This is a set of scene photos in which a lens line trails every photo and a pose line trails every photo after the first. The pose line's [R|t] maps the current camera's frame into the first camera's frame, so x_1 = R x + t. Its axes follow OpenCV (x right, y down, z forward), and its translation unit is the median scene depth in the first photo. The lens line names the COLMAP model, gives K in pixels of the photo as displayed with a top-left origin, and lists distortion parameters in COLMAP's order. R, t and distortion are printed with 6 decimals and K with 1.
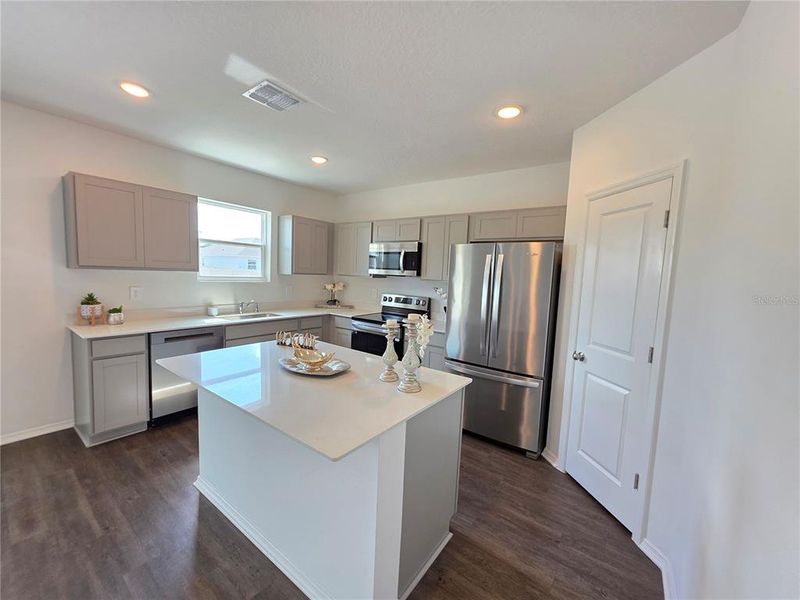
lens RADIAL K [[321.4, 0, 400.9], [0, 321.4, 301.1], [0, 0, 1]] dist [-0.002600, -0.000100]
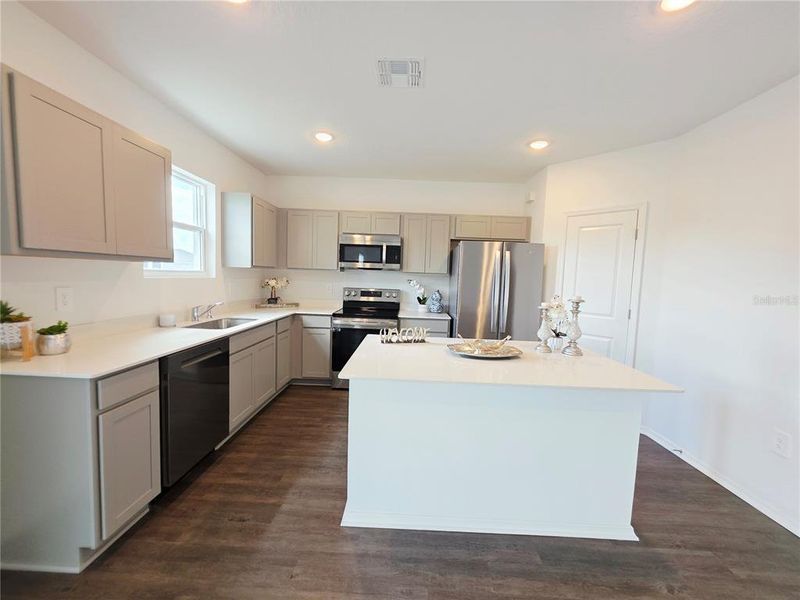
lens RADIAL K [[319.7, 0, 402.4], [0, 319.7, 300.5], [0, 0, 1]] dist [0.000763, 0.000034]
pose [[0.820759, -0.057944, 0.568329, -0.540326], [0.050142, 0.998310, 0.029370, -0.006176], [-0.569070, 0.004391, 0.822277, 0.141855]]
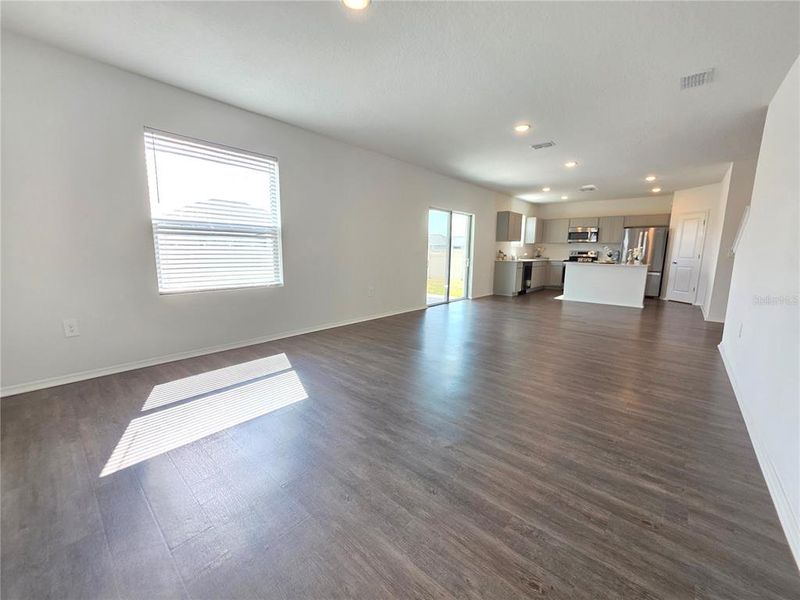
lens RADIAL K [[319.7, 0, 402.4], [0, 319.7, 300.5], [0, 0, 1]] dist [0.000763, 0.000034]
pose [[0.995786, -0.017014, -0.090114, -1.208420], [0.023198, 0.997414, 0.068030, 0.169127], [0.088724, -0.069834, 0.993605, -1.577514]]
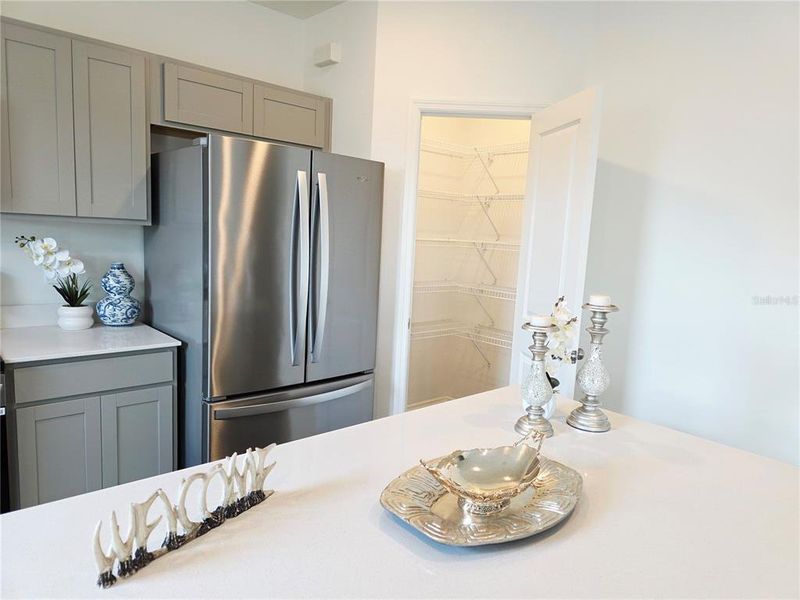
lens RADIAL K [[543.7, 0, 400.0], [0, 543.7, 300.0], [0, 0, 1]] dist [0.003999, 0.001565]
pose [[0.202788, -0.156941, 0.966564, -0.404928], [0.042706, 0.987551, 0.151388, -0.047187], [-0.978291, 0.010579, 0.206965, 0.488712]]
